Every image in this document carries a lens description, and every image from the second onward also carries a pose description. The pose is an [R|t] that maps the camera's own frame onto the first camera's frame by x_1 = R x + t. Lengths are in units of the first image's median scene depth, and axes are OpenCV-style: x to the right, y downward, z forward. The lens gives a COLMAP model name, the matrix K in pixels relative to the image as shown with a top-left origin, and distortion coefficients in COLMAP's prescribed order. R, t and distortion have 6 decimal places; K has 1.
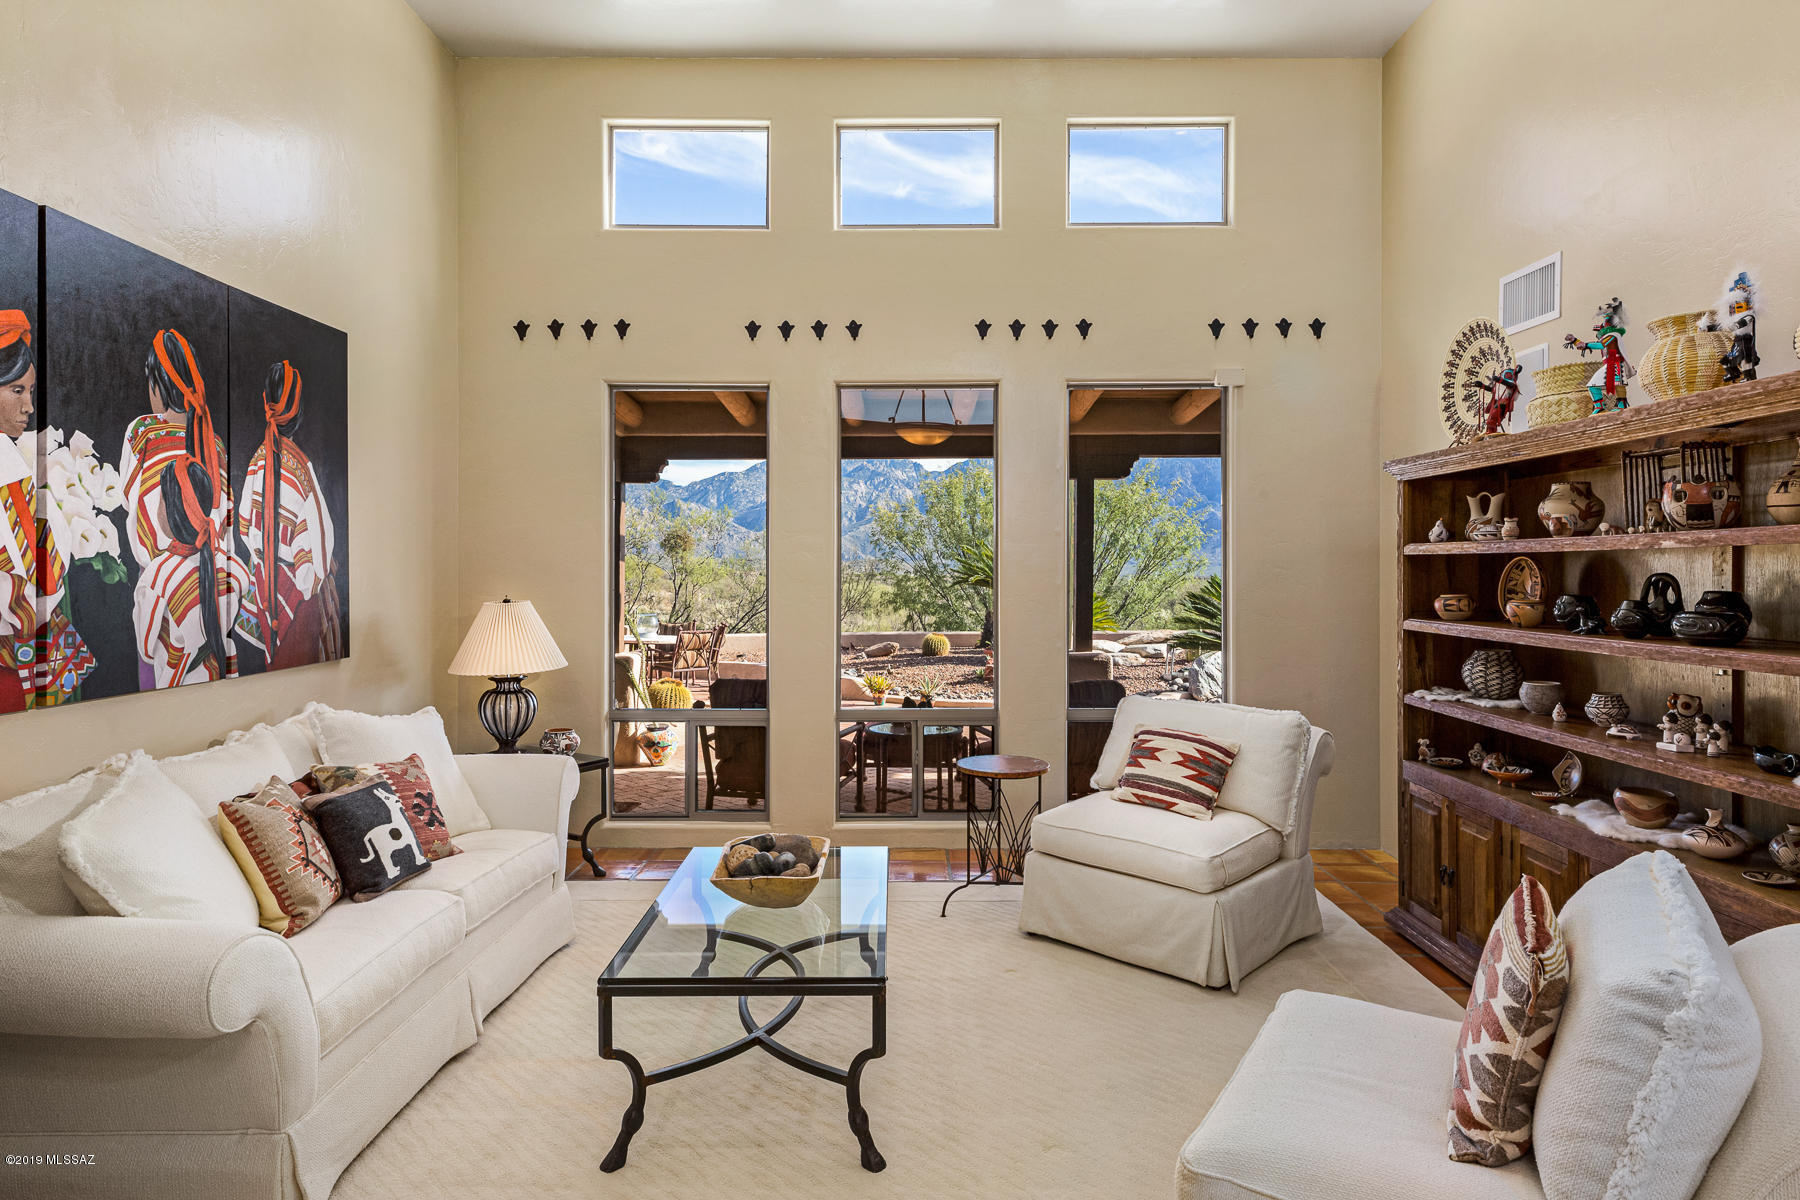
lens RADIAL K [[1027.0, 0, 904.2], [0, 1027.0, 586.8], [0, 0, 1]] dist [0.002973, -0.001241]
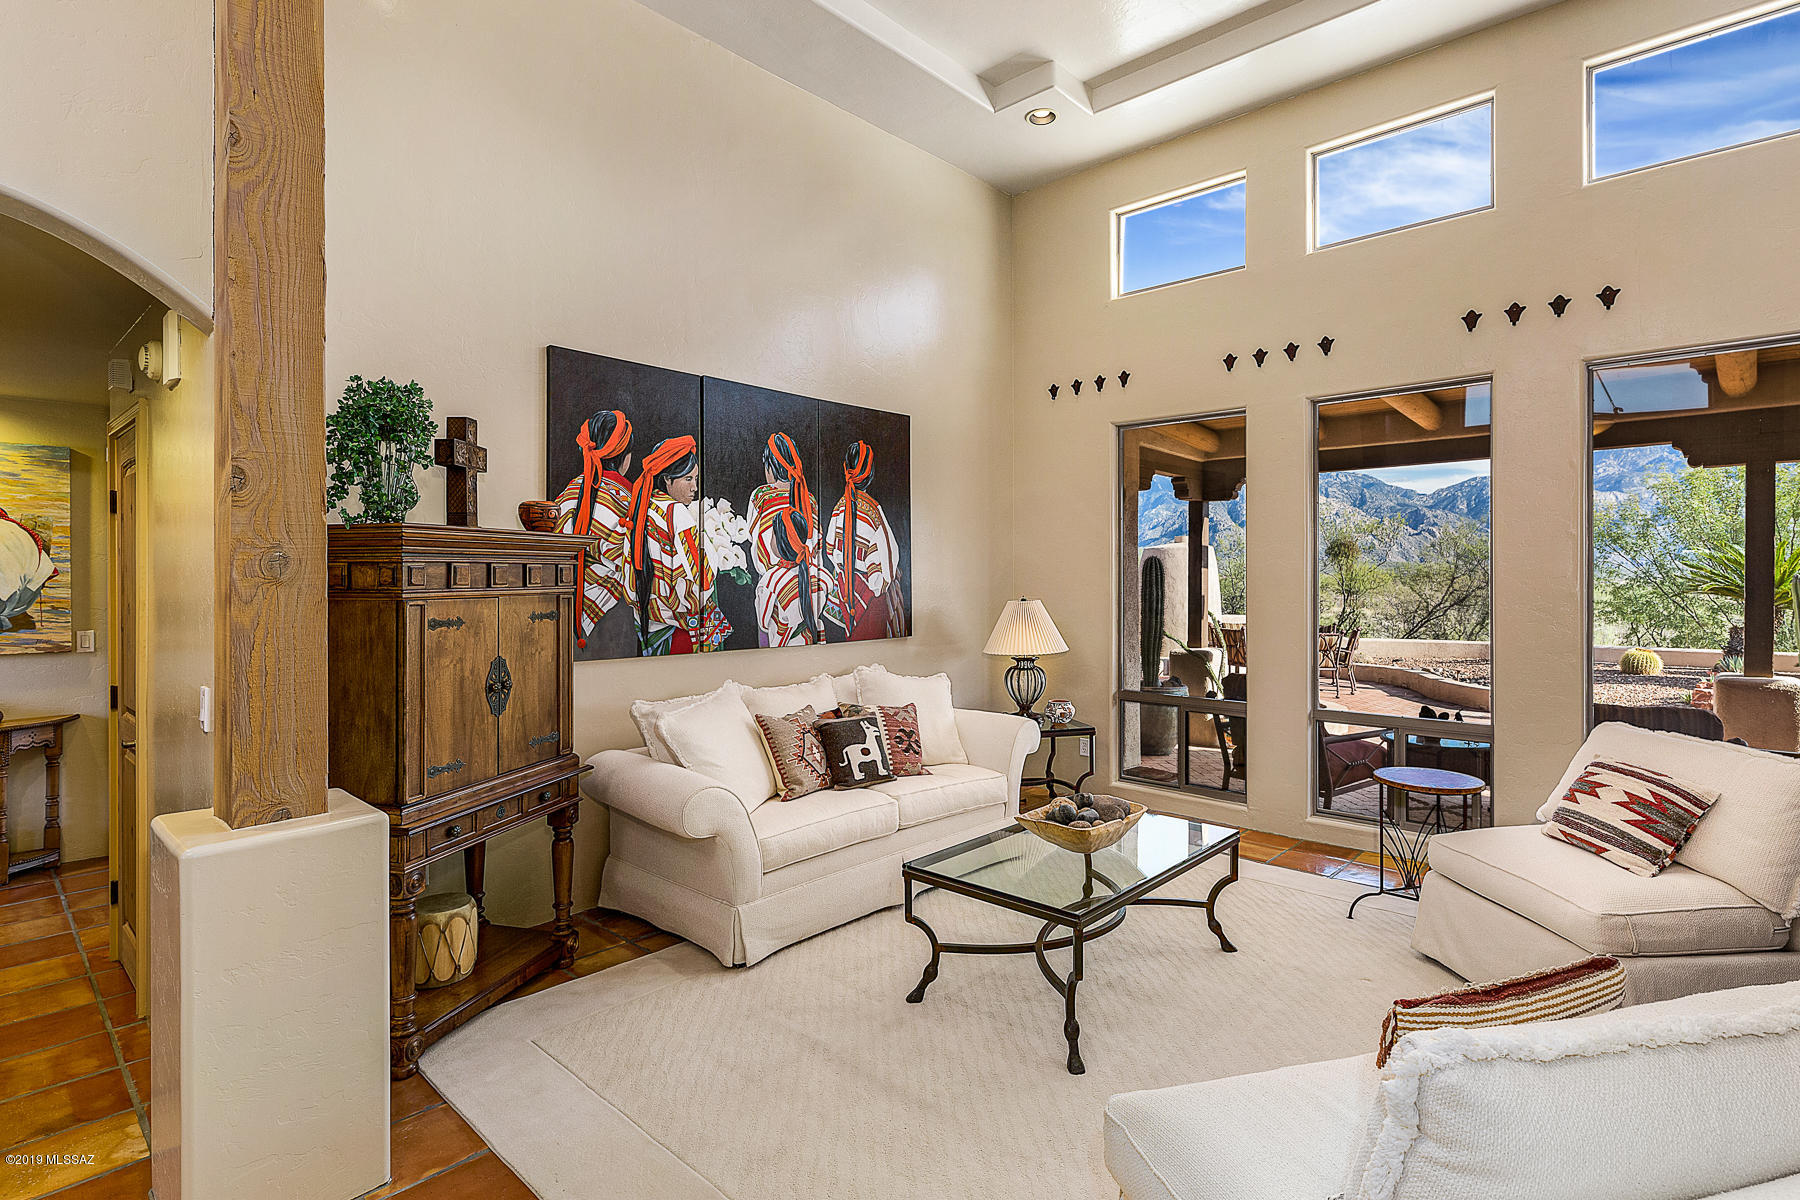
lens RADIAL K [[893.3, 0, 902.2], [0, 893.3, 592.0], [0, 0, 1]] dist [0.007167, -0.001268]
pose [[0.735891, 0.010840, -0.677014, 0.394357], [-0.010247, 0.999936, 0.004872, -0.000594], [0.677023, 0.003353, 0.735954, 0.064699]]
